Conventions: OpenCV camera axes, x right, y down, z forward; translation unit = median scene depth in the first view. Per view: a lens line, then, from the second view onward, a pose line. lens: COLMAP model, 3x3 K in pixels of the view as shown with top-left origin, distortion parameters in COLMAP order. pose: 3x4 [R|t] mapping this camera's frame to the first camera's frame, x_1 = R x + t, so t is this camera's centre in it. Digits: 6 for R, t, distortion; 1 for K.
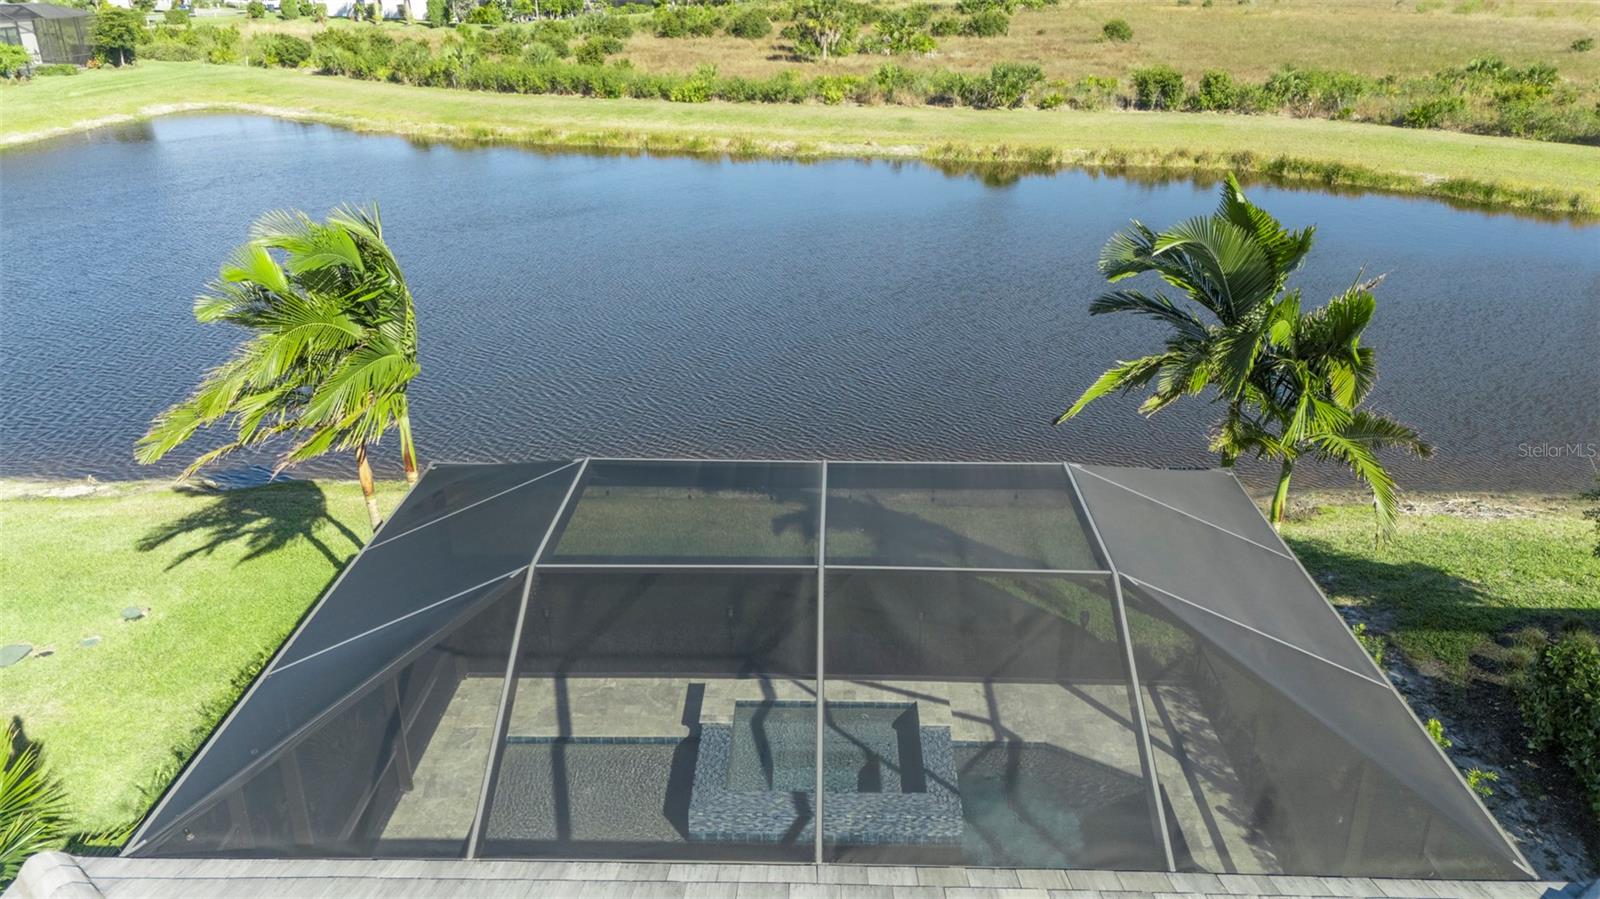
lens RADIAL K [[1208.7, 0, 797.2], [0, 1208.7, 434.7], [0, 0, 1]] dist [0.037339, -0.032754]
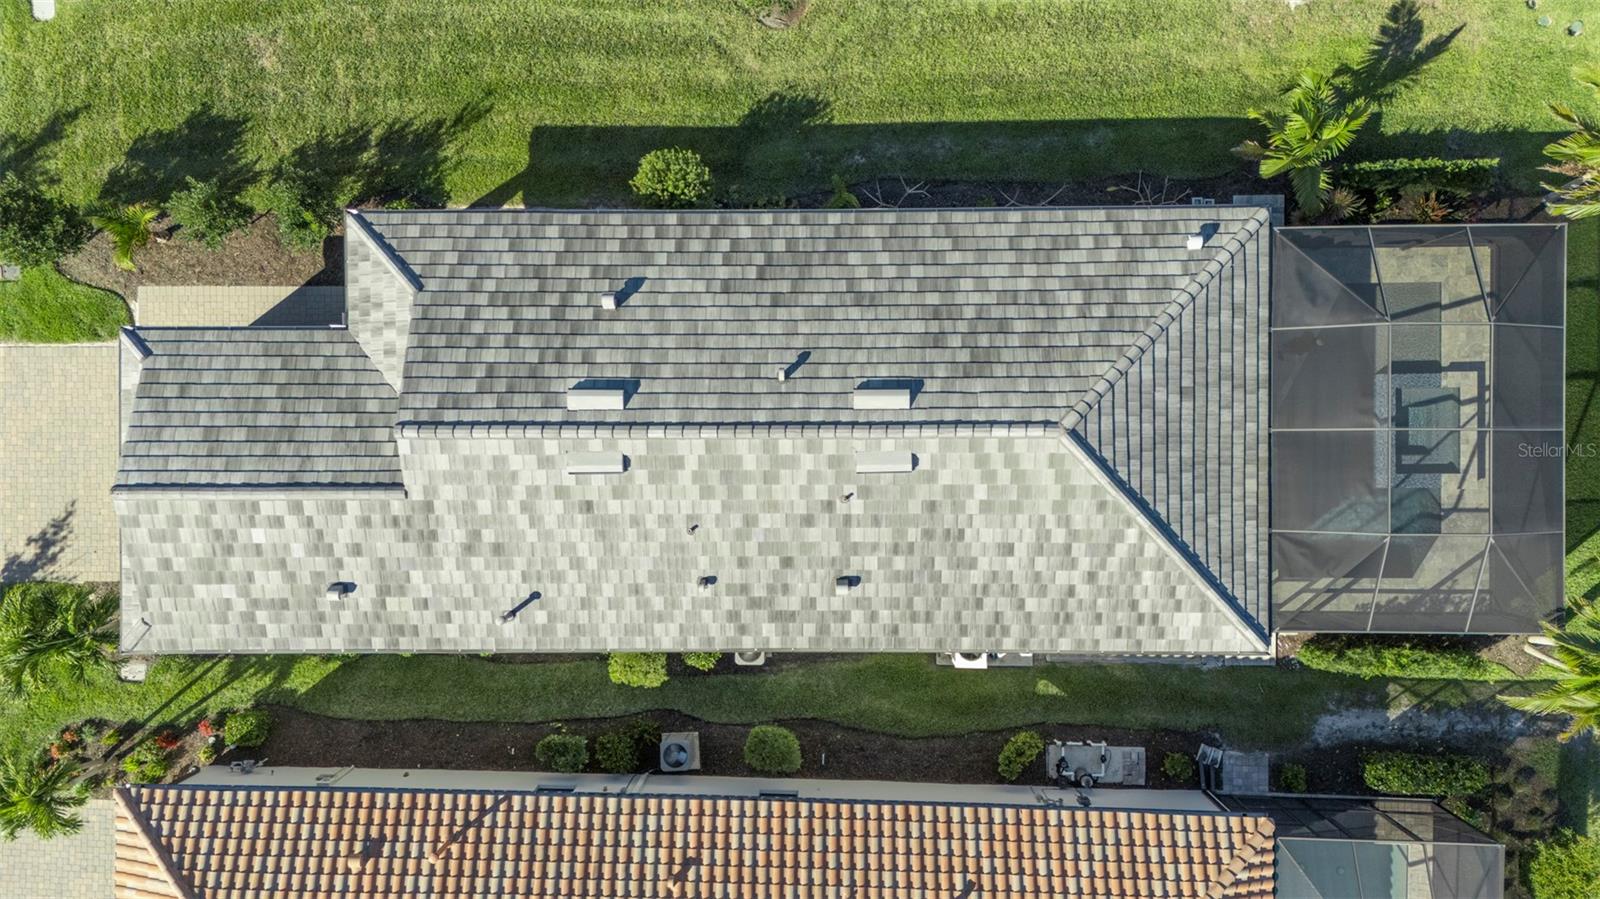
lens RADIAL K [[1208.7, 0, 803.1], [0, 1208.7, 441.9], [0, 0, 1]] dist [0.037339, -0.032754]
pose [[0.032904, 0.999417, 0.009134, -0.002381], [-0.341538, 0.002655, 0.939864, -0.267389], [0.939292, -0.034045, 0.341426, -0.153577]]
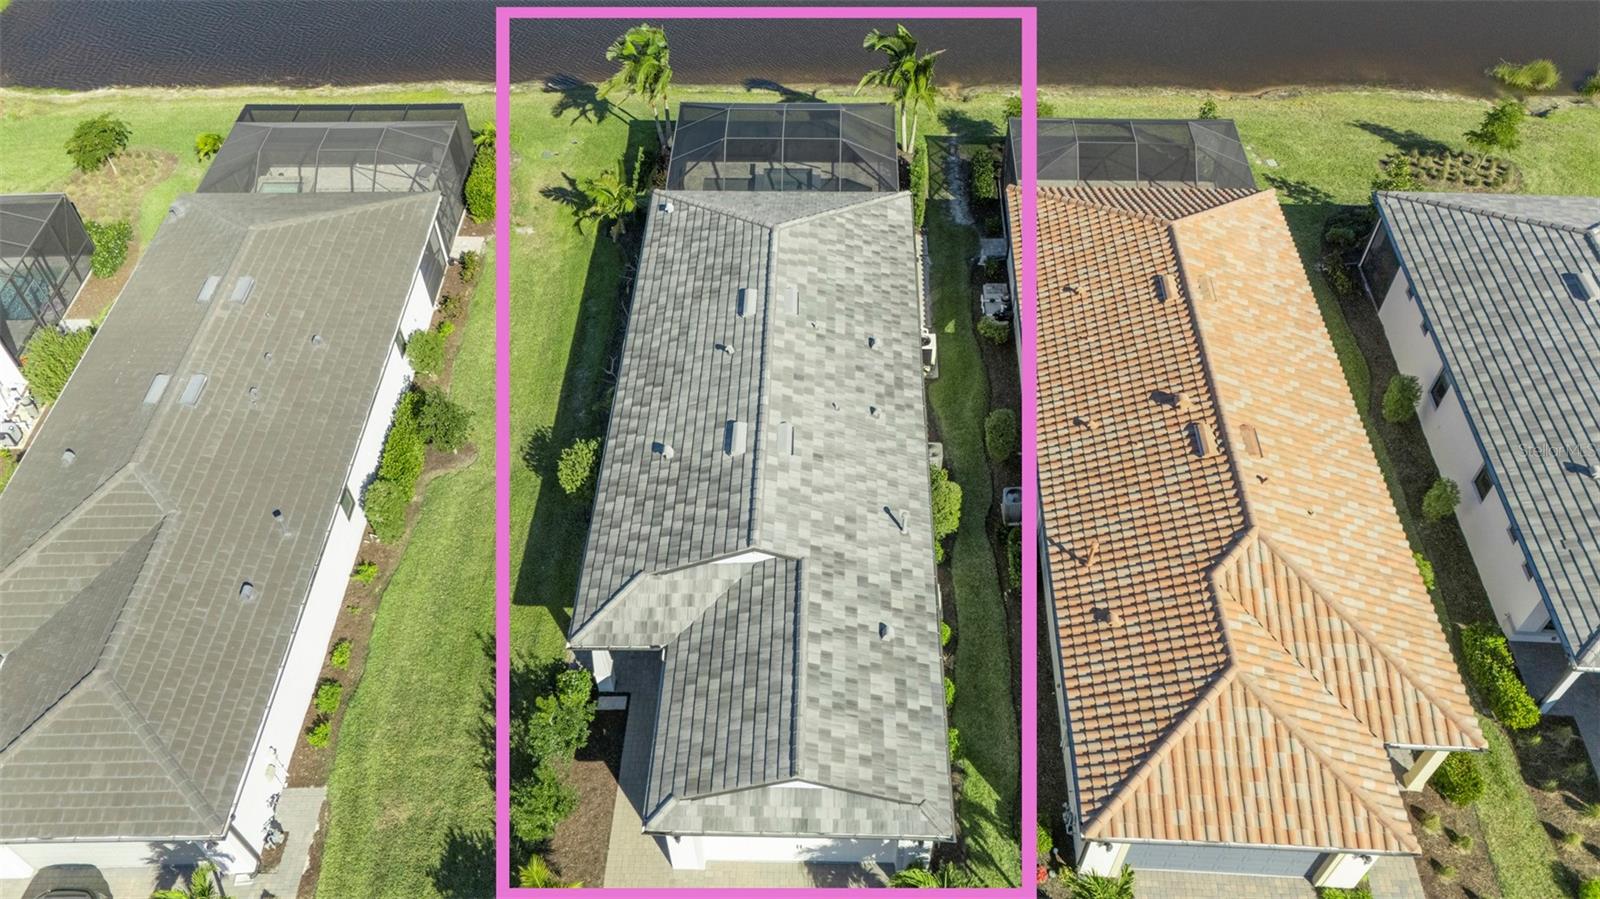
lens RADIAL K [[1208.7, 0, 797.1], [0, 1208.7, 458.5], [0, 0, 1]] dist [0.037339, -0.032754]
pose [[0.999956, -0.008304, -0.004349, 0.012110], [0.009368, 0.902462, 0.430668, -0.112814], [0.000348, -0.430690, 0.902500, -0.536468]]
